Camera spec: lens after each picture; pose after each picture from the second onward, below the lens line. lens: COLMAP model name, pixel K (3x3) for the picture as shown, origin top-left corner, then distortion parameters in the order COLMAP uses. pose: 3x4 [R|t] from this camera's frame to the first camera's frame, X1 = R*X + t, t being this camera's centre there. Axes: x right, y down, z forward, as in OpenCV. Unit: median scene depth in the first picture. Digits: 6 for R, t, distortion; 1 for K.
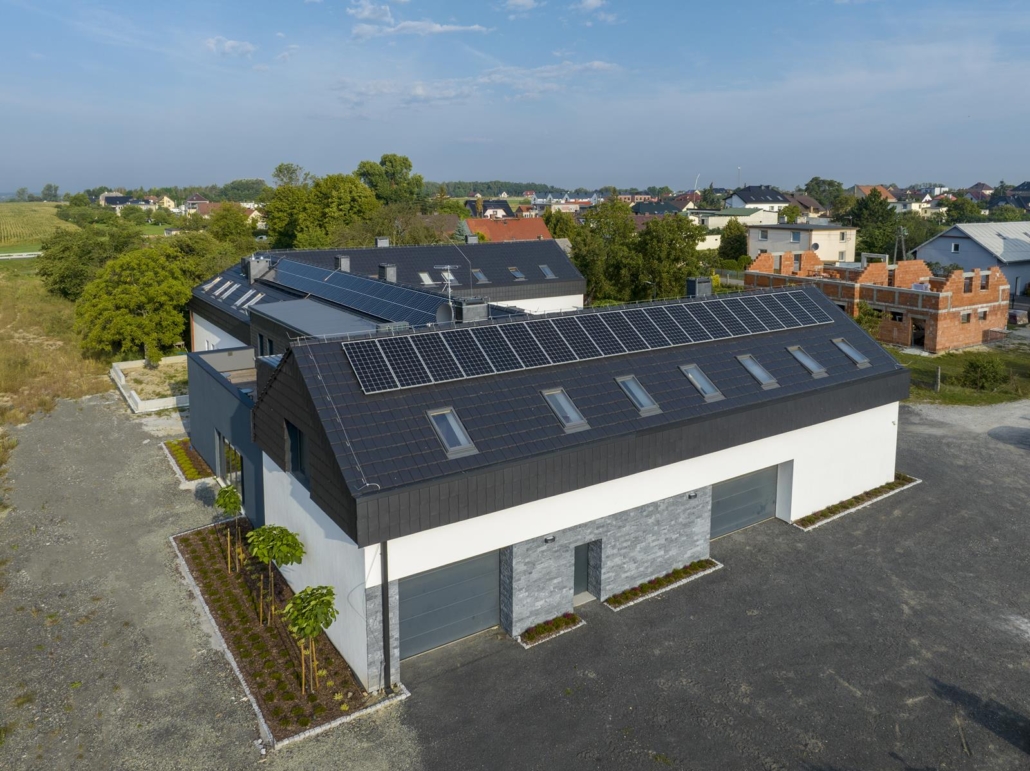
lens RADIAL K [[726.3, 0, 513.8], [0, 726.3, 431.1], [0, 0, 1]] dist [-0.045446, 0.015908]
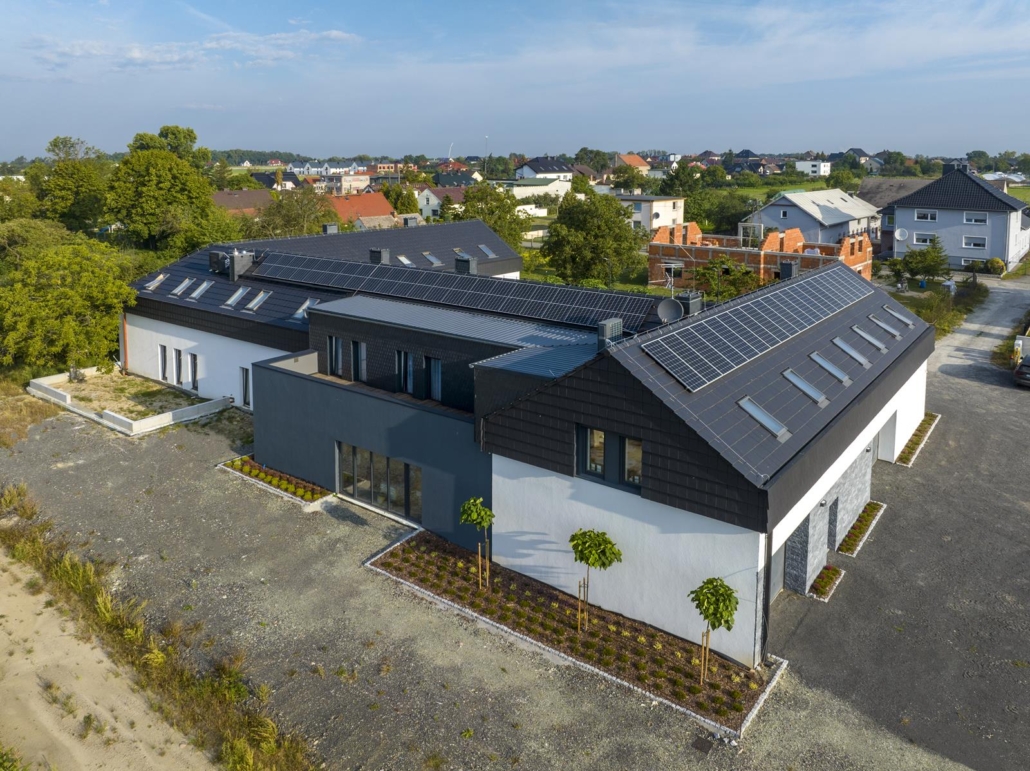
lens RADIAL K [[726.3, 0, 493.6], [0, 726.3, 372.2], [0, 0, 1]] dist [-0.045446, 0.015908]
pose [[0.949732, -0.090640, 0.299657, -0.126745], [0.100378, 0.994800, -0.017232, -0.014560], [-0.296536, 0.046445, 0.953892, 0.011120]]
